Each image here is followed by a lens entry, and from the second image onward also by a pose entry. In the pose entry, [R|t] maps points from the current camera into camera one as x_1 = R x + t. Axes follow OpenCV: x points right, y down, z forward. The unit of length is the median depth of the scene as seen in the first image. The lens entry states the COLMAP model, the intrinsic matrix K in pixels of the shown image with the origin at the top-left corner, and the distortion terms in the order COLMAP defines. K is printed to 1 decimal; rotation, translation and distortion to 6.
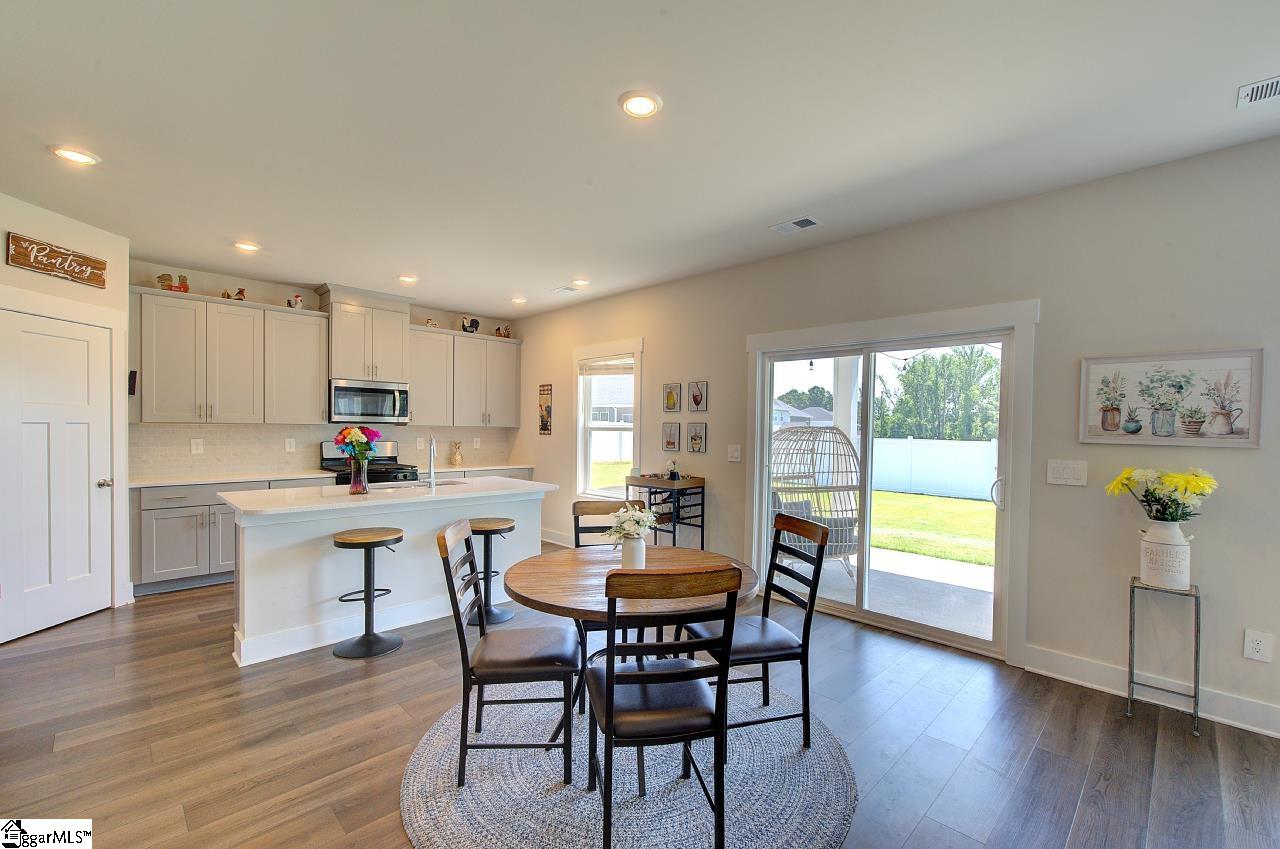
lens RADIAL K [[548.1, 0, 646.0], [0, 548.1, 434.6], [0, 0, 1]] dist [-0.000406, 0.000174]
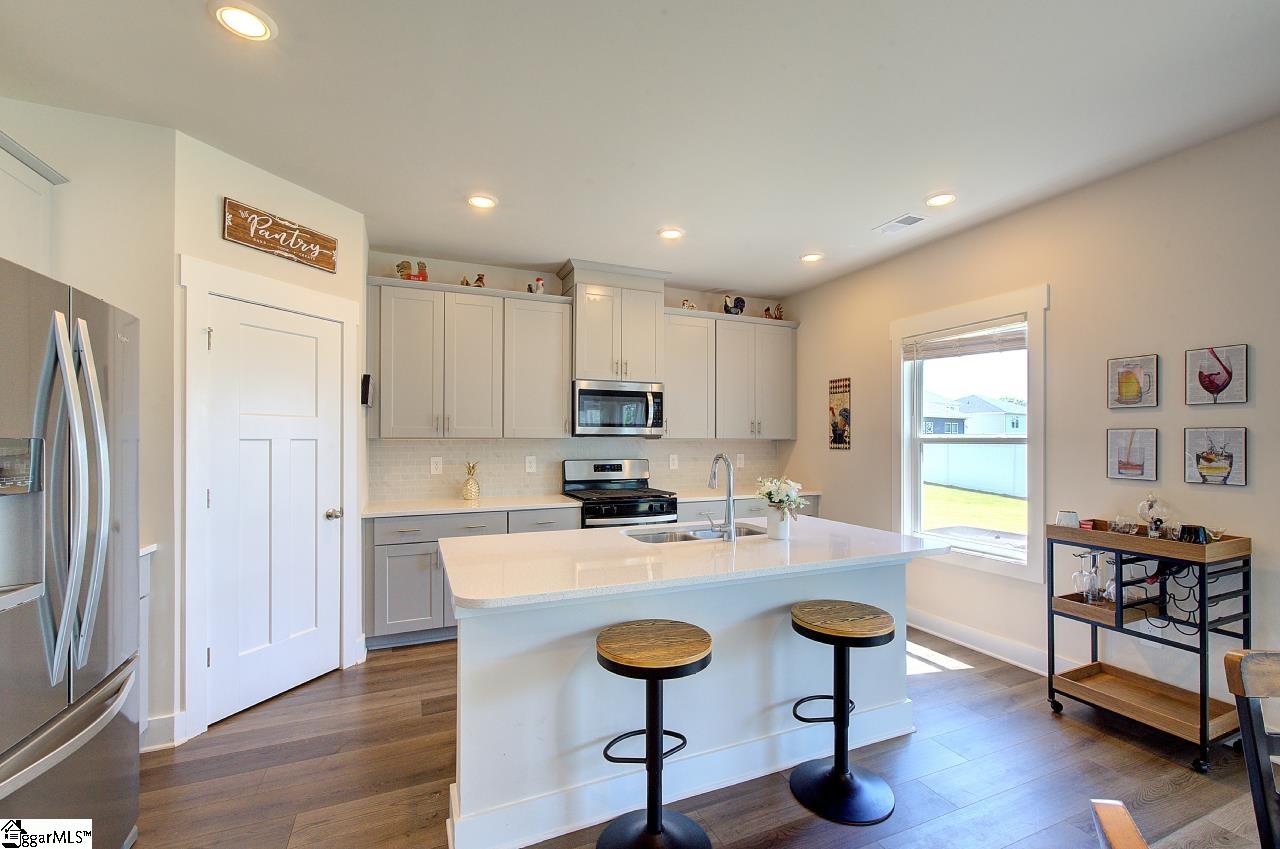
lens RADIAL K [[548.1, 0, 642.9], [0, 548.1, 433.9], [0, 0, 1]] dist [-0.000406, 0.000174]
pose [[0.929788, -0.012956, -0.367868, -0.213345], [0.004423, 0.999701, -0.024030, -0.005357], [0.368069, 0.020715, 0.929568, 0.332537]]
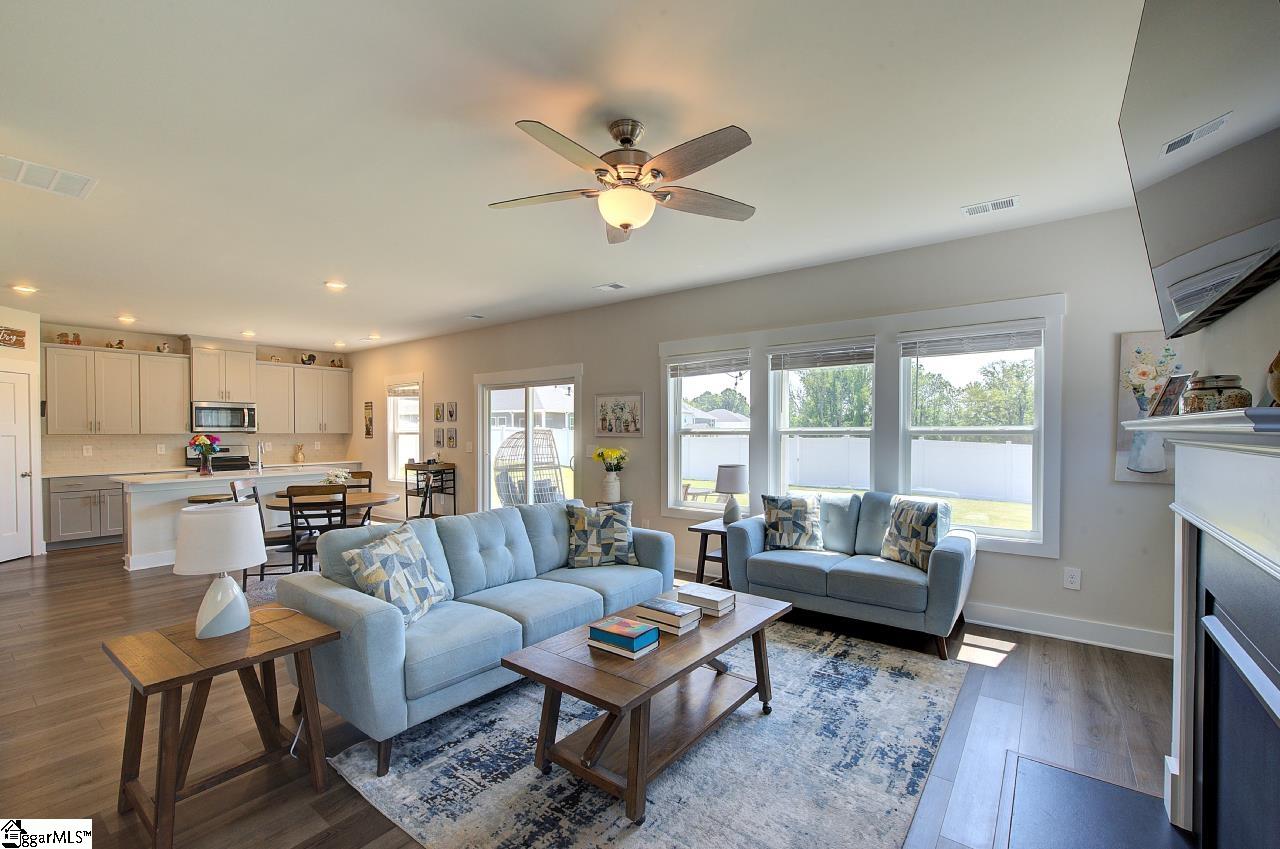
lens RADIAL K [[548.1, 0, 650.4], [0, 548.1, 434.9], [0, 0, 1]] dist [-0.000406, 0.000174]
pose [[0.988983, -0.018253, 0.146897, 0.423087], [0.018976, 0.999814, -0.003519, 0.013165], [-0.146805, 0.006267, 0.989146, -0.630043]]
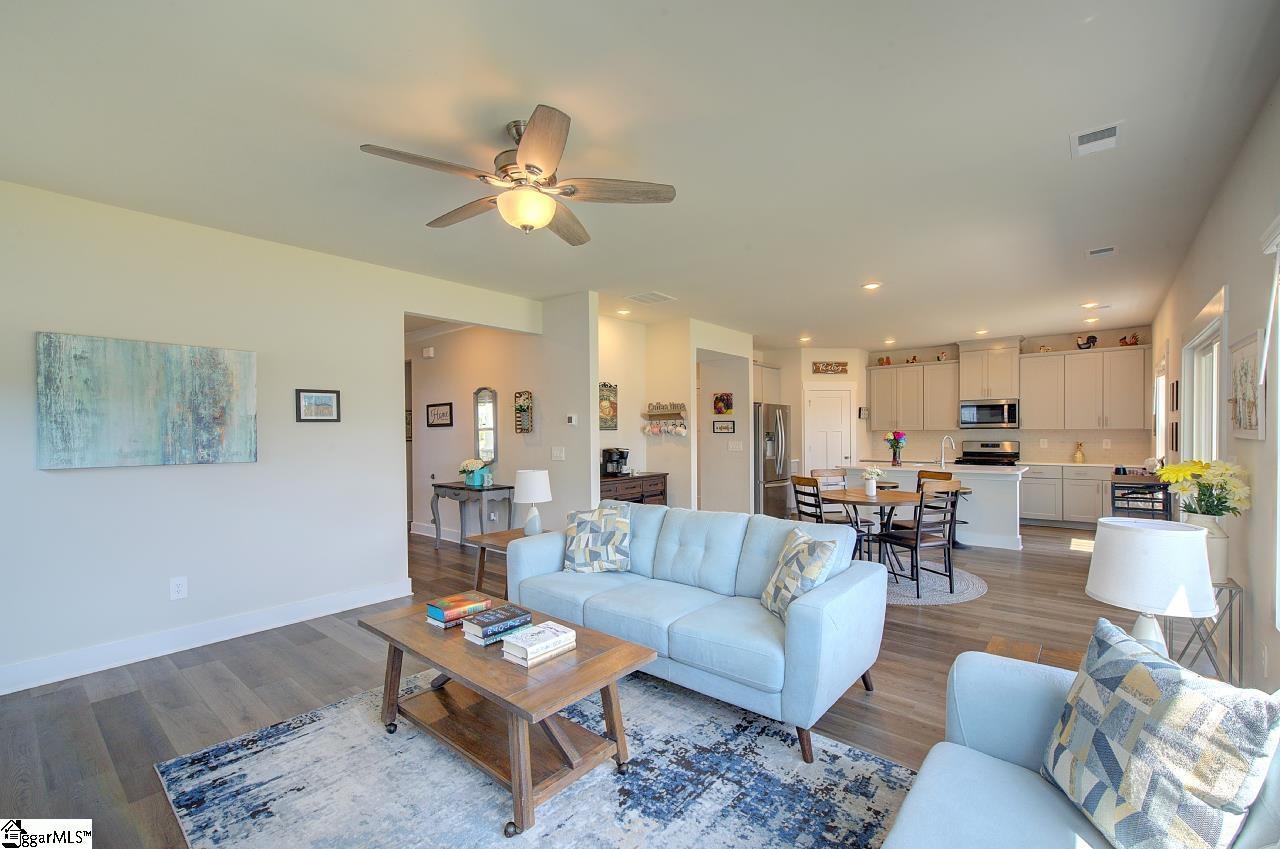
lens RADIAL K [[548.1, 0, 648.5], [0, 548.1, 447.6], [0, 0, 1]] dist [-0.000406, 0.000174]
pose [[0.098456, 0.016054, -0.995012, 0.998438], [-0.002430, 0.999871, 0.015892, 0.011010], [0.995138, 0.000853, 0.098482, -0.057746]]
